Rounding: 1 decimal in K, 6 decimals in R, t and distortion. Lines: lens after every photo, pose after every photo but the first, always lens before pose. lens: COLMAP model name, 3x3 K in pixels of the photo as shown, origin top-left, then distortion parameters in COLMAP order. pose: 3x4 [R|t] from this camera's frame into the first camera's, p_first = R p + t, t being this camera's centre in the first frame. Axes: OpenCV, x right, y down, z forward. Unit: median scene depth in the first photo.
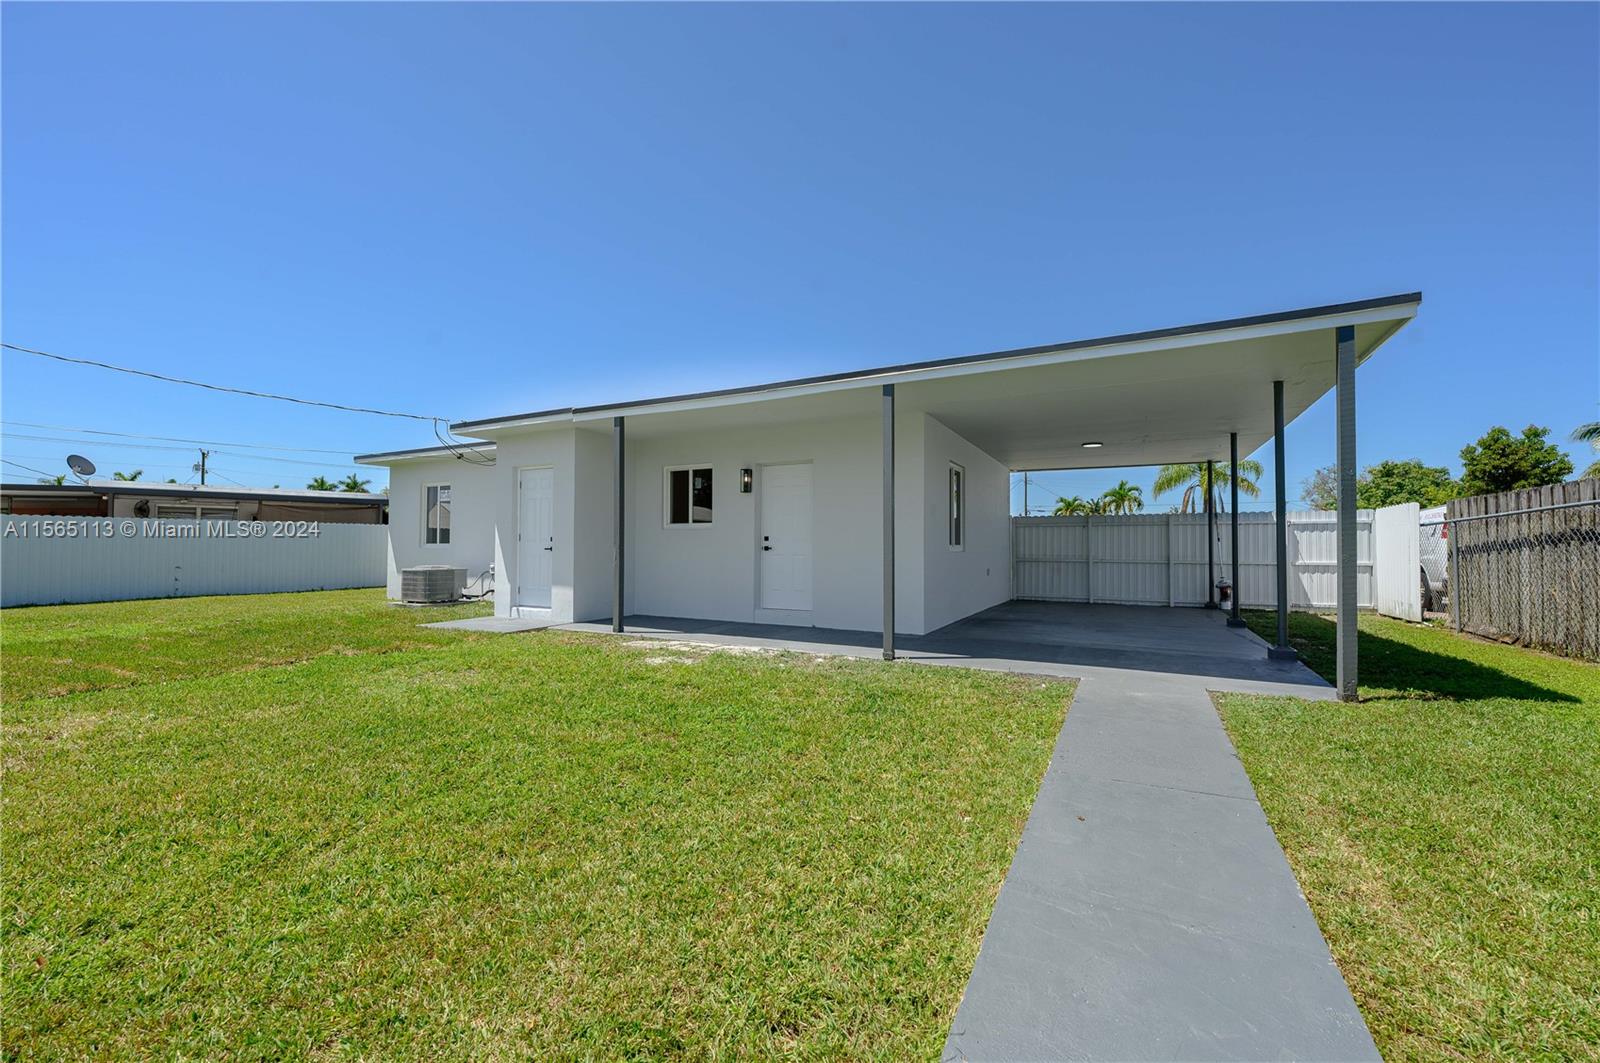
lens RADIAL K [[640.3, 0, 803.5], [0, 640.3, 527.2], [0, 0, 1]] dist [-0.000292, 0.000048]
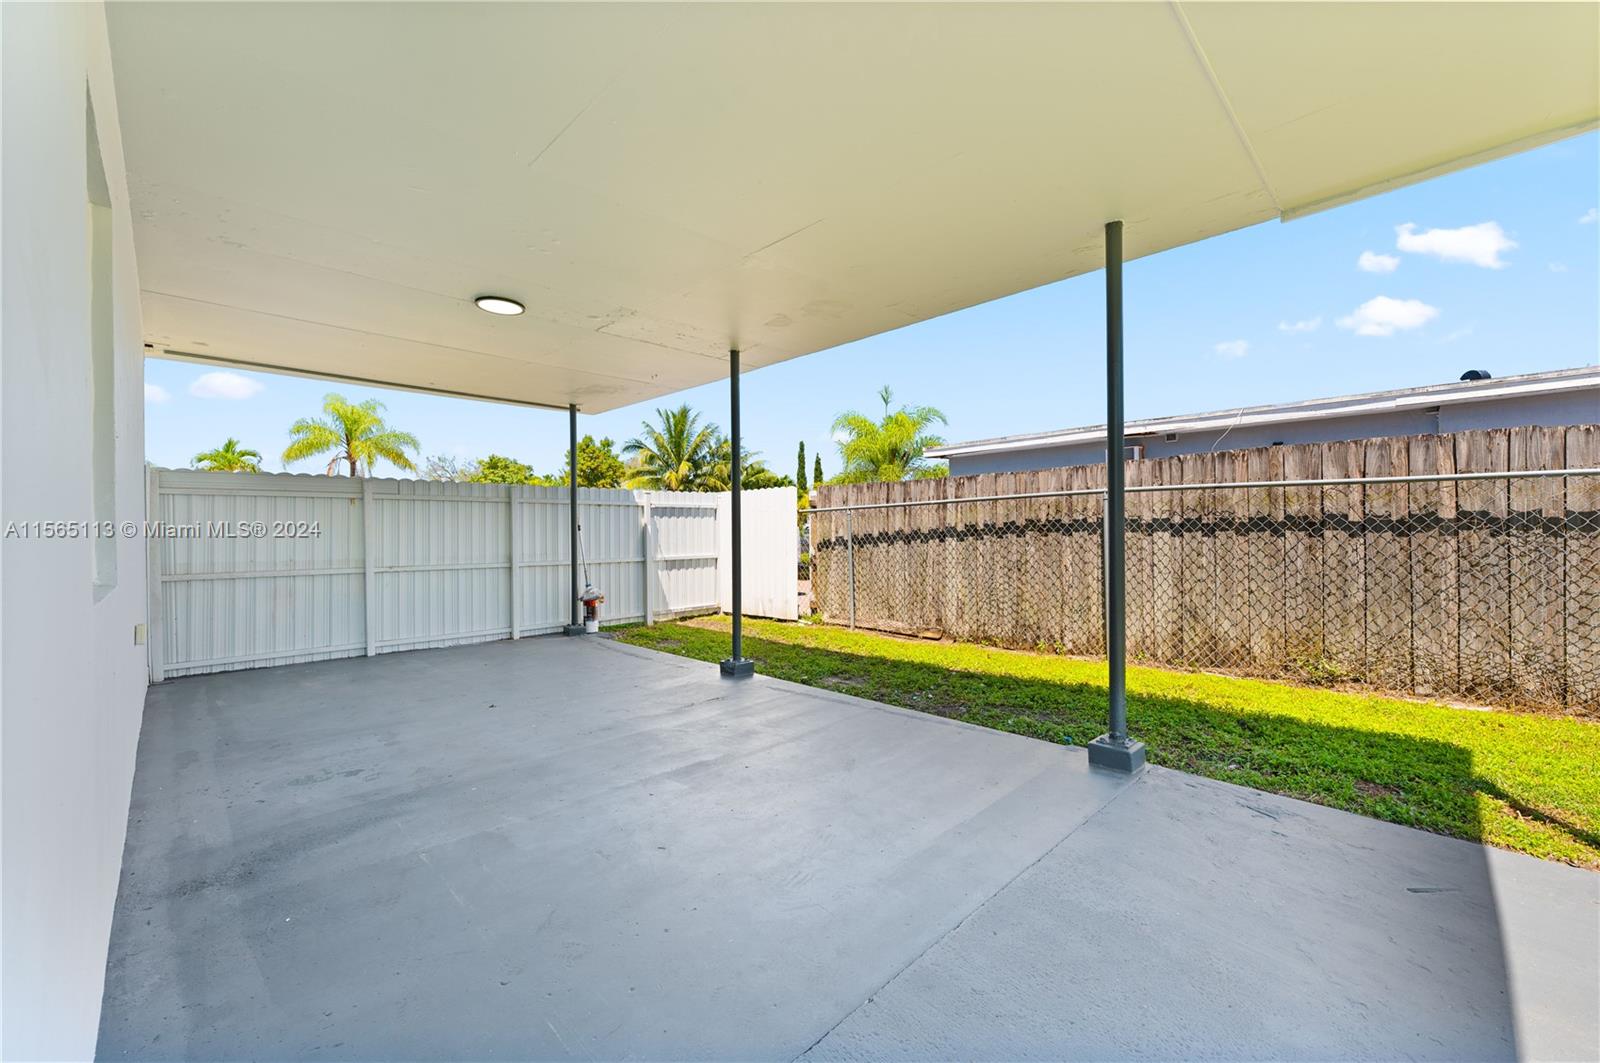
lens RADIAL K [[640.3, 0, 803.5], [0, 640.3, 527.2], [0, 0, 1]] dist [-0.000292, 0.000048]
pose [[0.308883, 0.000138, 0.951100, 0.093921], [-0.022956, 0.999710, 0.007311, 0.009115], [-0.950823, -0.024091, 0.308796, 0.596310]]
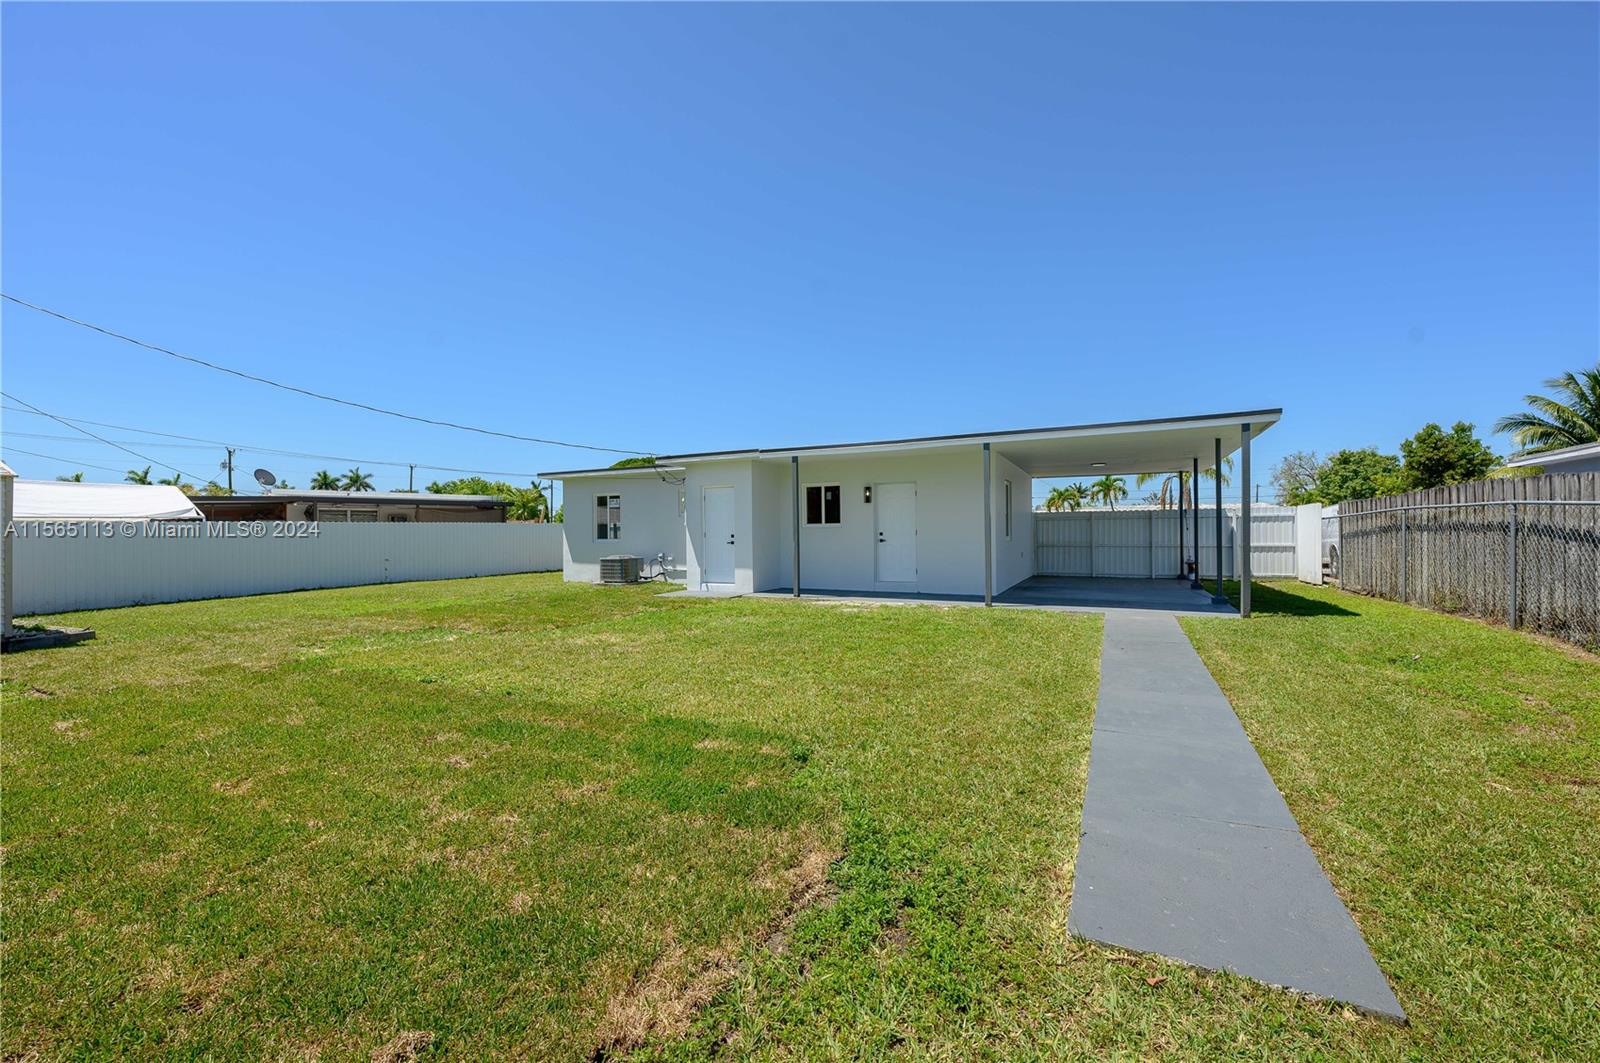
lens RADIAL K [[642.3, 0, 800.0], [0, 642.3, 531.5], [0, 0, 1]] dist [-0.000163, -0.000199]
pose [[0.999674, -0.012913, 0.022041, -0.217889], [0.012278, 0.999512, 0.028718, -0.025467], [-0.022401, -0.028438, 0.999345, -0.367548]]
